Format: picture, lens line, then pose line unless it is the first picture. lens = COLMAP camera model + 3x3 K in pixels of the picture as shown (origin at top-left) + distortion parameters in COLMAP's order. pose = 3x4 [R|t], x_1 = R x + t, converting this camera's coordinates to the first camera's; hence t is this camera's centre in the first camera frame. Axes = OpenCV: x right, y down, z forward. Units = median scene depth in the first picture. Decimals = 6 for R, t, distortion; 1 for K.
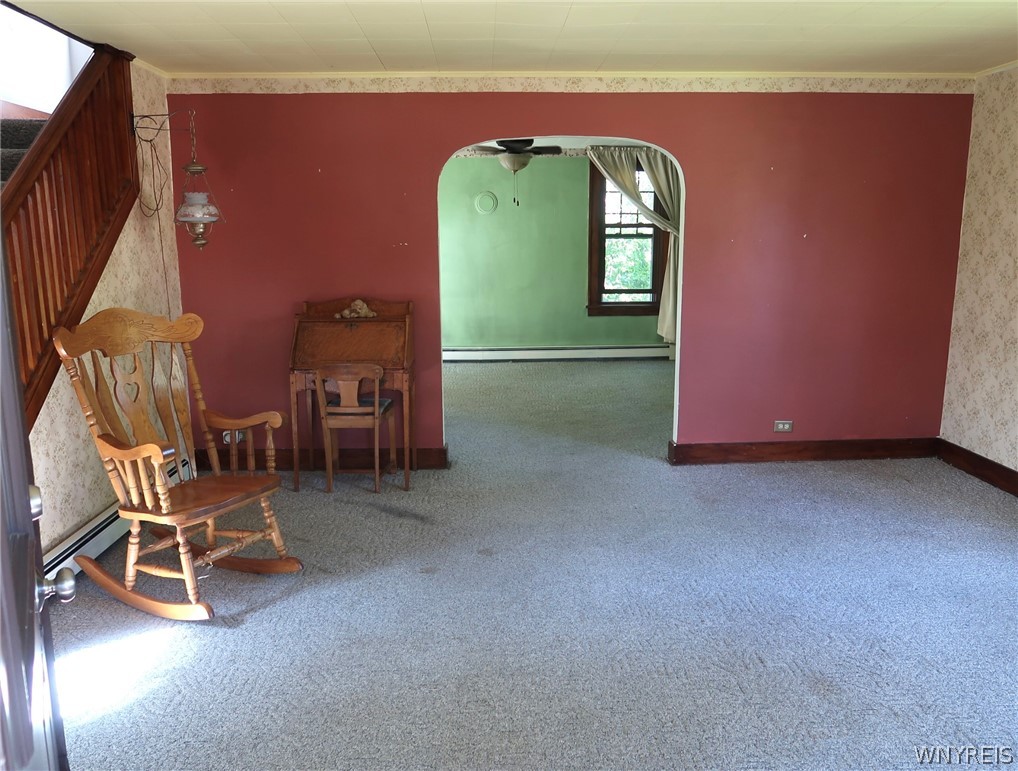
lens RADIAL K [[769.2, 0, 503.6], [0, 769.2, 373.3], [0, 0, 1]] dist [-0.042606, 0.010174]
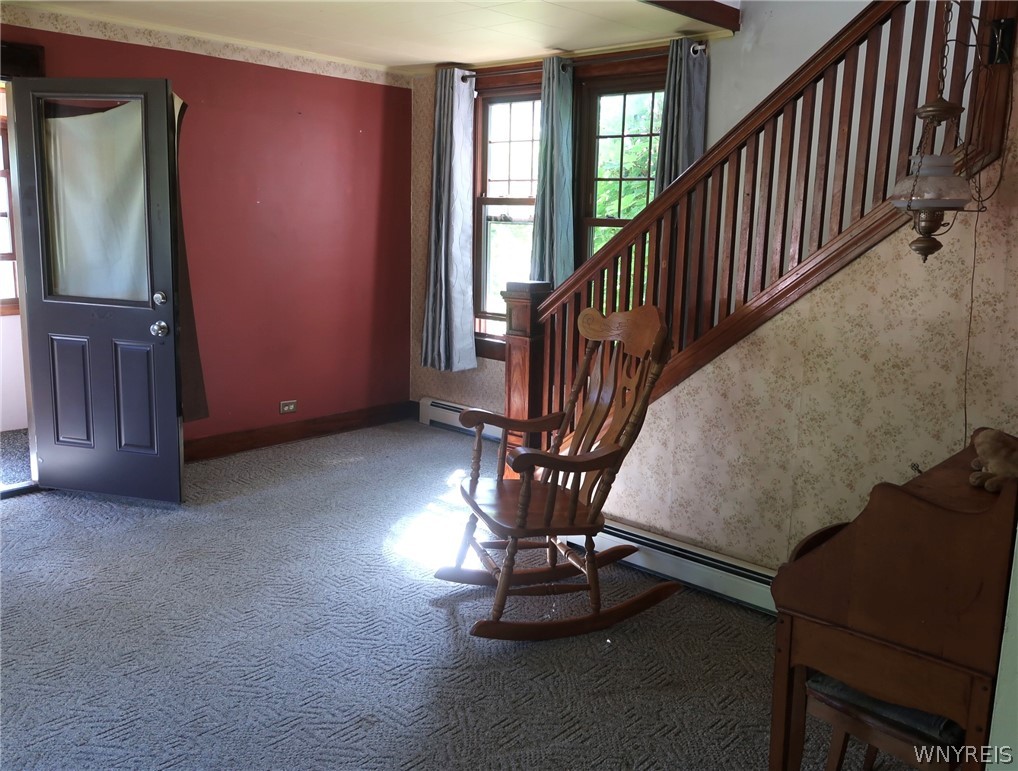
lens RADIAL K [[886.6, 0, 515.1], [0, 886.6, 378.6], [0, 0, 1]] dist [-0.001071, -0.003060]
pose [[-0.689000, 0.115218, -0.715544, 0.253293], [-0.151673, 0.942499, 0.297809, -0.210361], [0.708713, 0.313719, -0.631907, 1.135150]]
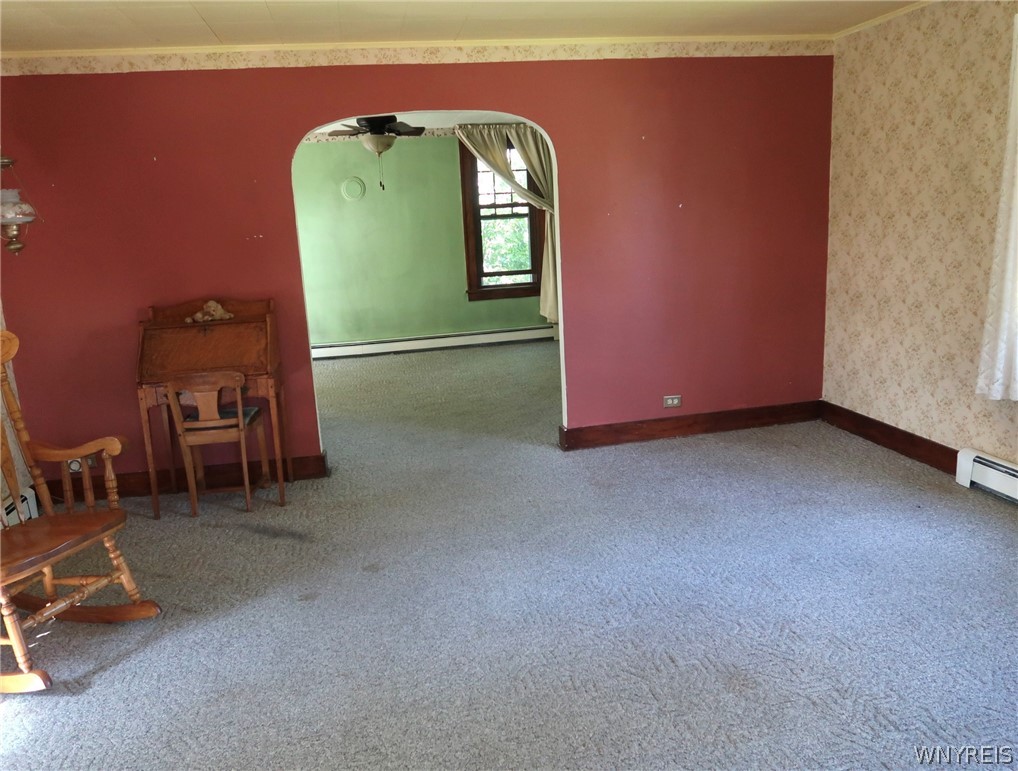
lens RADIAL K [[769.2, 0, 503.1], [0, 769.2, 375.3], [0, 0, 1]] dist [-0.042606, 0.010174]
pose [[0.986939, -0.077183, 0.141400, 0.016233], [0.074174, 0.996895, 0.026434, -0.006993], [-0.143002, -0.015601, 0.989600, 0.062941]]
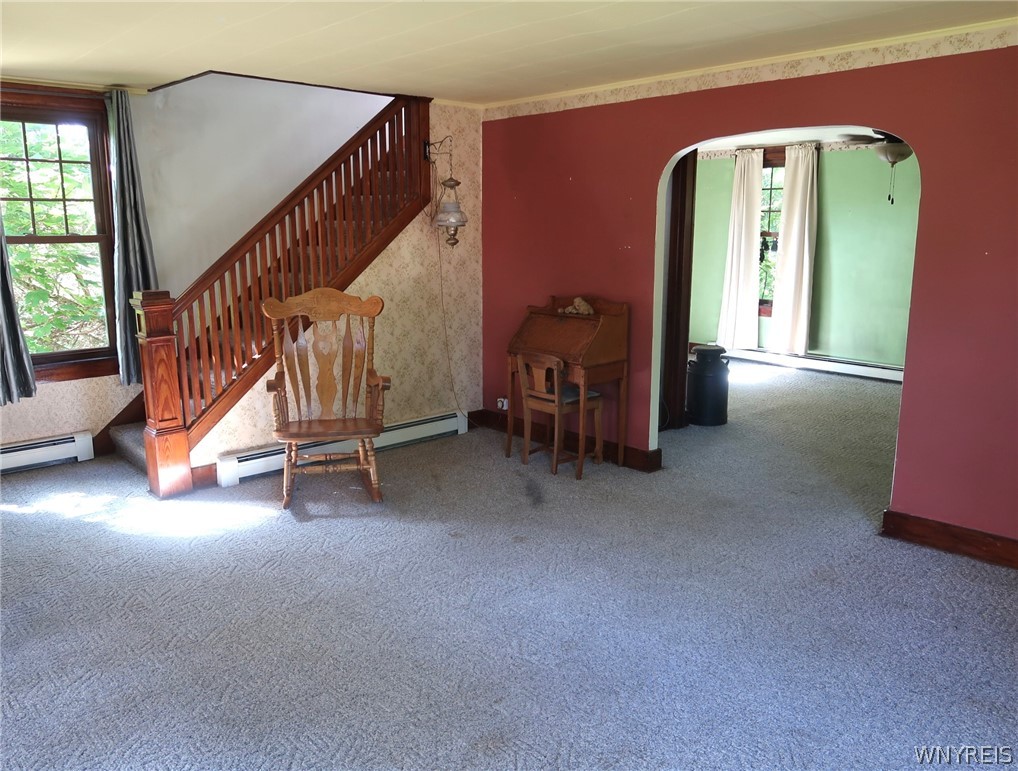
lens RADIAL K [[769.2, 0, 510.6], [0, 769.2, 370.7], [0, 0, 1]] dist [-0.042606, 0.010174]
pose [[0.674141, 0.138889, -0.725427, 0.572726], [-0.134185, 0.988847, 0.064625, -0.052865], [0.726312, 0.053775, 0.685259, 0.199880]]
